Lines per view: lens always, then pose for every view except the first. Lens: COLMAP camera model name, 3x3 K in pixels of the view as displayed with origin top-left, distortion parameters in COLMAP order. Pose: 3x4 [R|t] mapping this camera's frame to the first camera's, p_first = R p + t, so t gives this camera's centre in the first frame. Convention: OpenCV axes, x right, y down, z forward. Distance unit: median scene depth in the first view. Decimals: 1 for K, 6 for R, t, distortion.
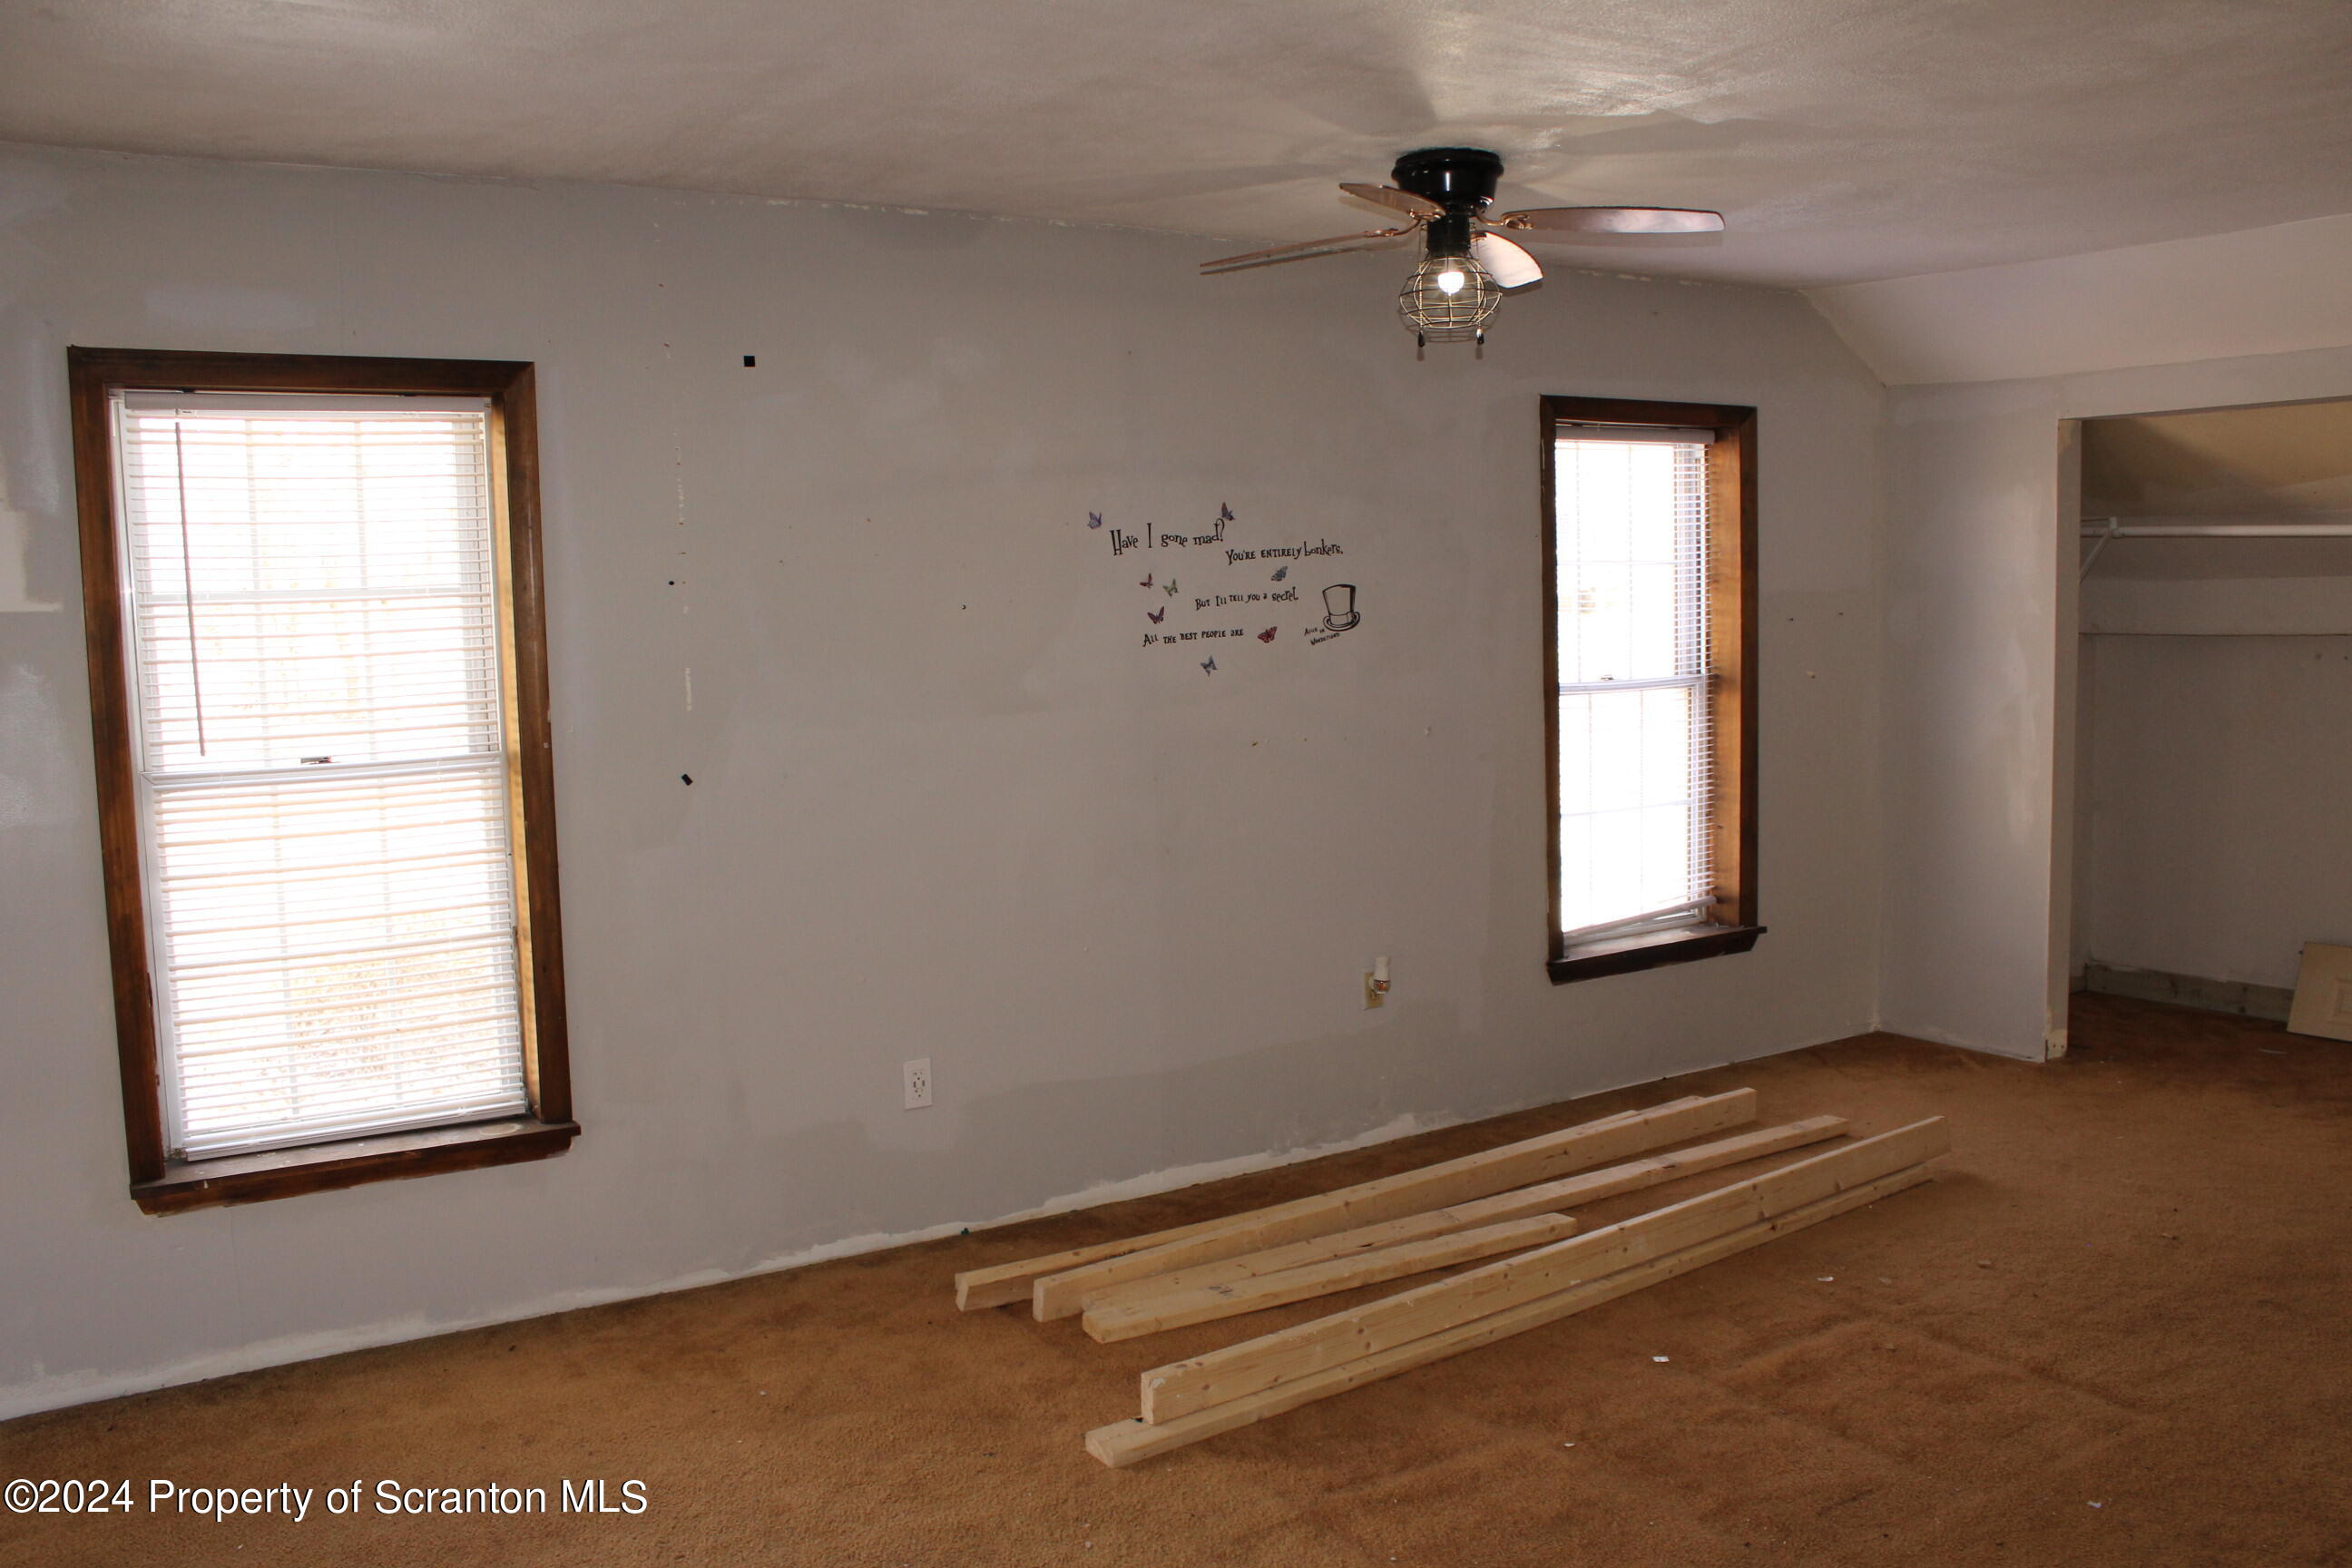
lens RADIAL K [[1959.0, 0, 1176.0], [0, 1959.0, 784.0], [0, 0, 1]] dist [-0.162529, 0.128900]
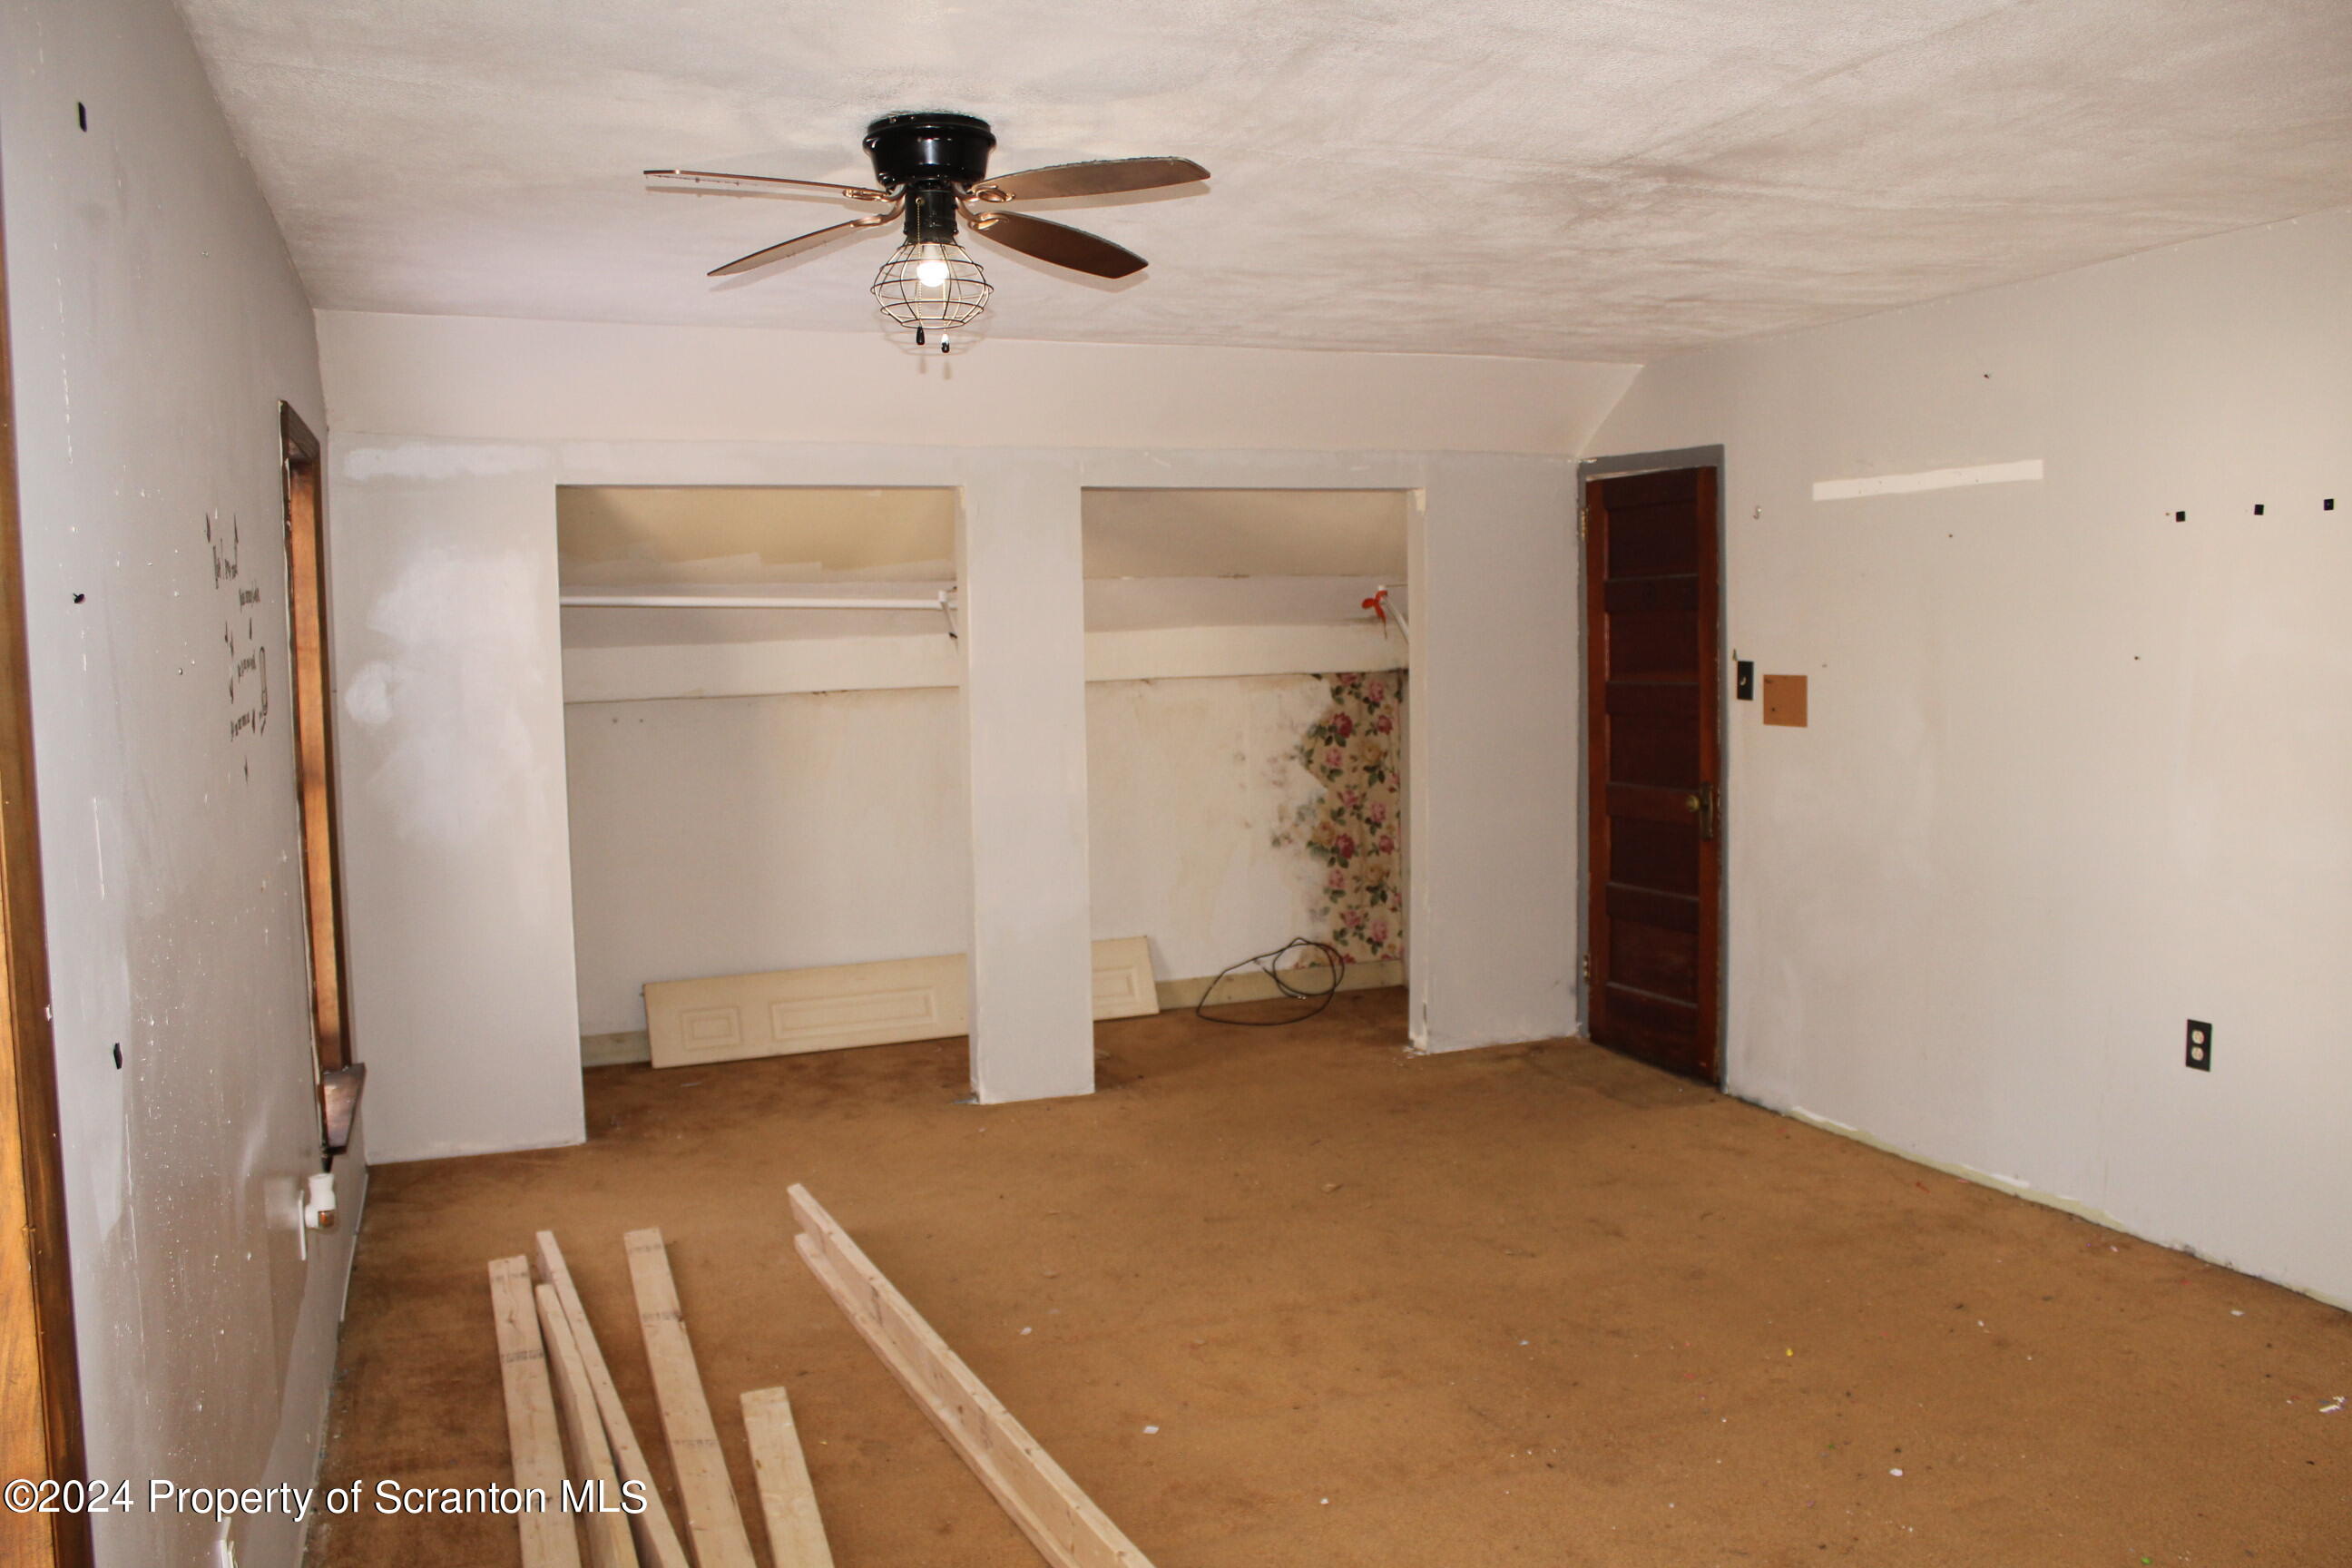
lens RADIAL K [[1959.0, 0, 1176.0], [0, 1959.0, 784.0], [0, 0, 1]] dist [-0.162529, 0.128900]
pose [[0.211674, -0.064784, 0.975191, -0.441628], [0.118568, 0.992133, 0.040173, -0.041239], [-0.970121, 0.107123, 0.217690, 0.486860]]
